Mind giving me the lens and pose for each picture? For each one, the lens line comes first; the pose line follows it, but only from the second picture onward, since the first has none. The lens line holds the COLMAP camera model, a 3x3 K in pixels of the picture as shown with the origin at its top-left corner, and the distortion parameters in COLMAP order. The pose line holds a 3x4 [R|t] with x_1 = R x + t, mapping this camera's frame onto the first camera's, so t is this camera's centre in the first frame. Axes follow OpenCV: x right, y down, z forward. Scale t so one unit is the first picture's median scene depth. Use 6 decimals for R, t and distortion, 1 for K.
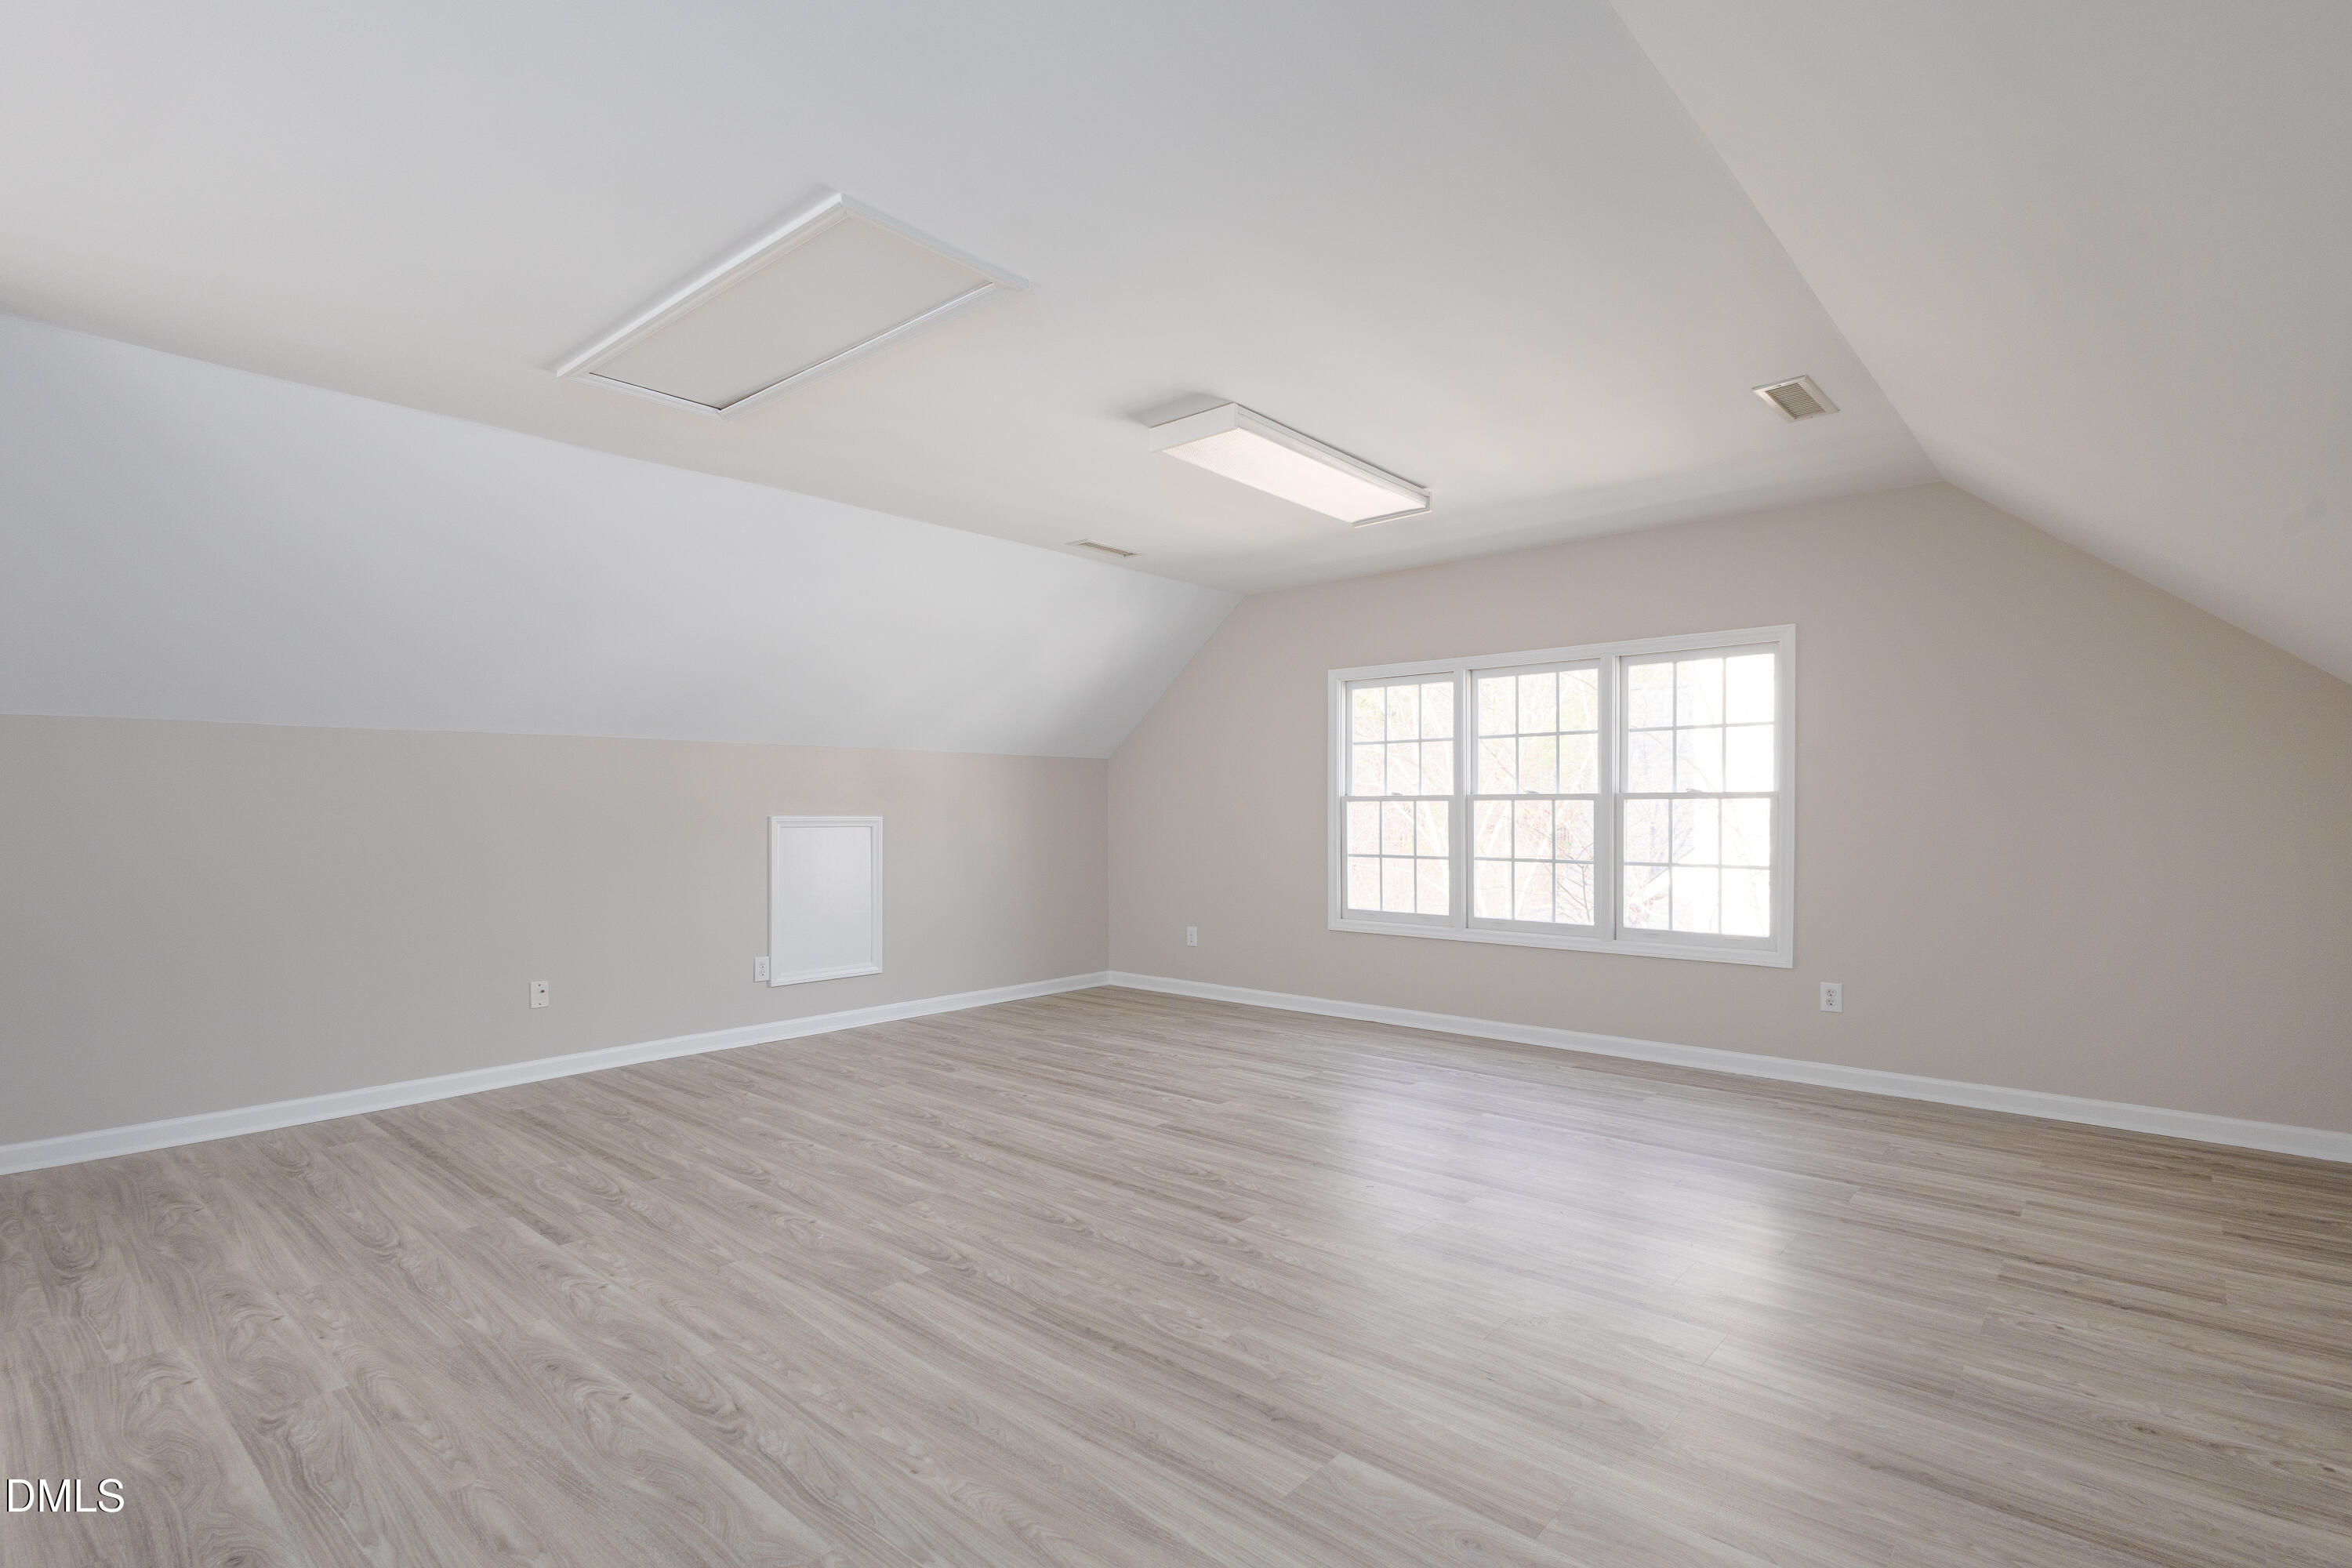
lens RADIAL K [[1114.4, 0, 1176.0], [0, 1114.4, 784.0], [0, 0, 1]] dist [-0.002472, -0.000607]
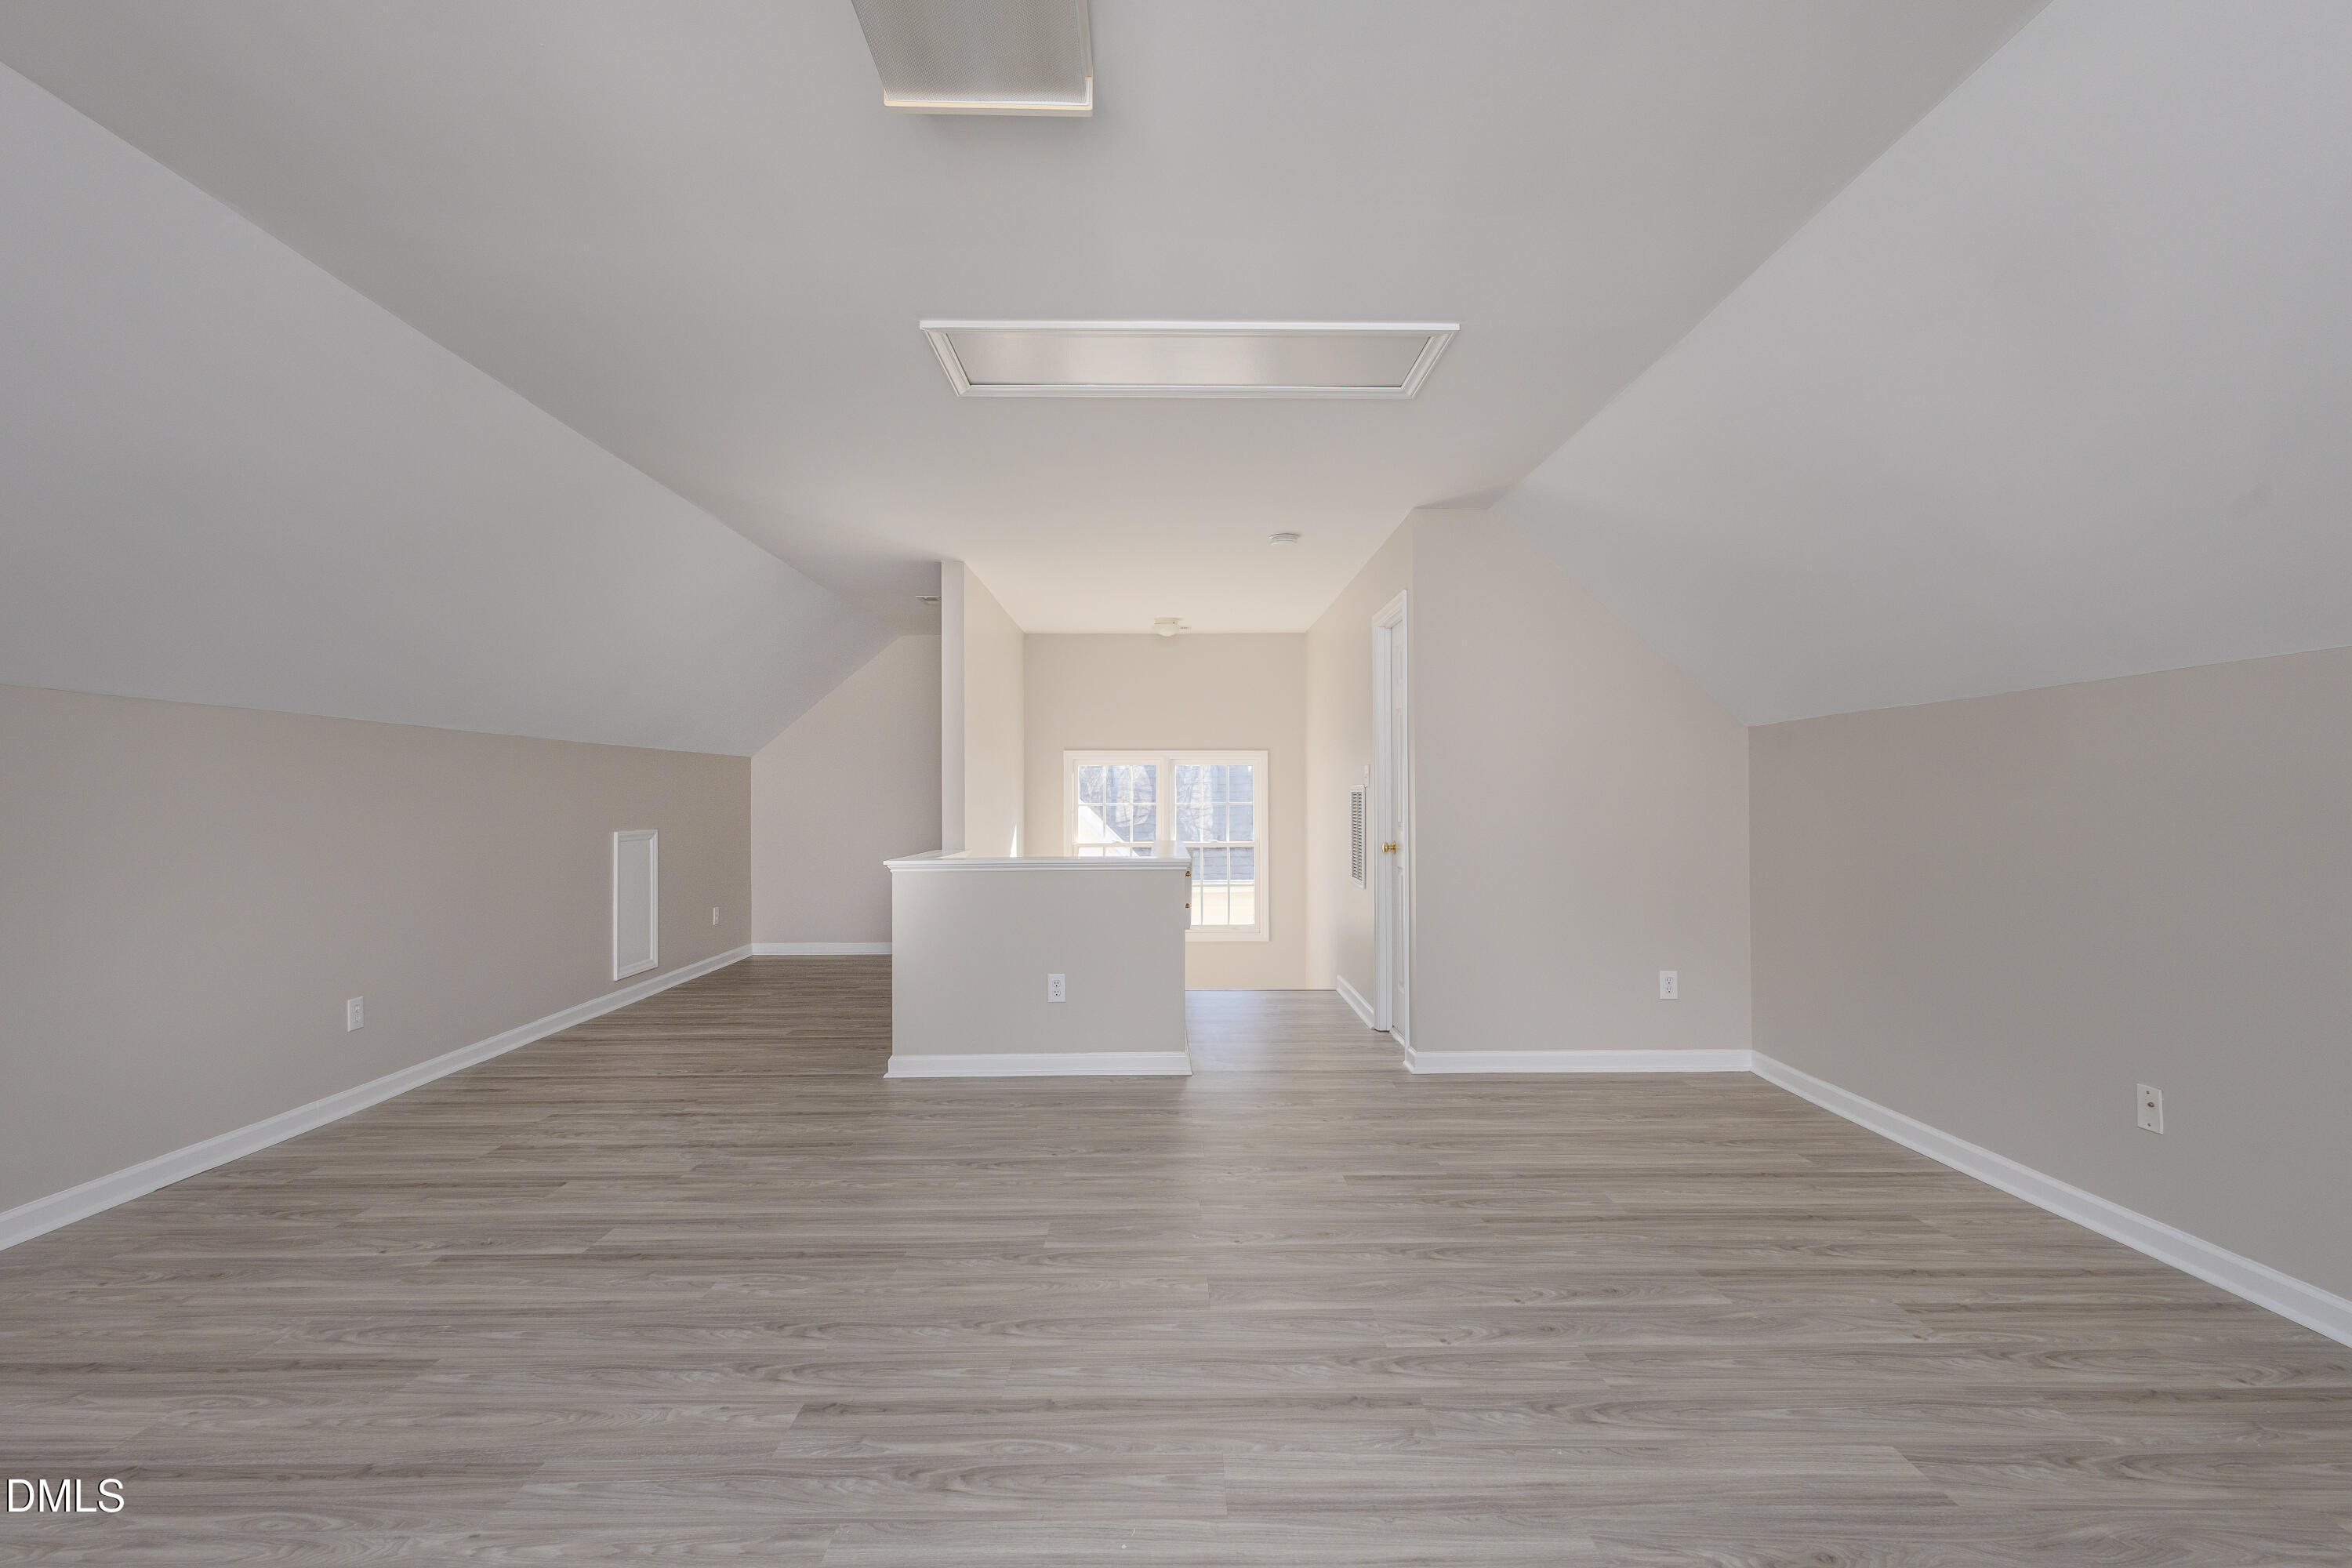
lens RADIAL K [[1114.4, 0, 1176.0], [0, 1114.4, 784.0], [0, 0, 1]] dist [-0.002472, -0.000607]
pose [[-0.744137, -0.003131, -0.668019, 0.323613], [0.017848, 0.999539, -0.024566, 0.022539], [0.667788, -0.030203, -0.743738, 1.558354]]
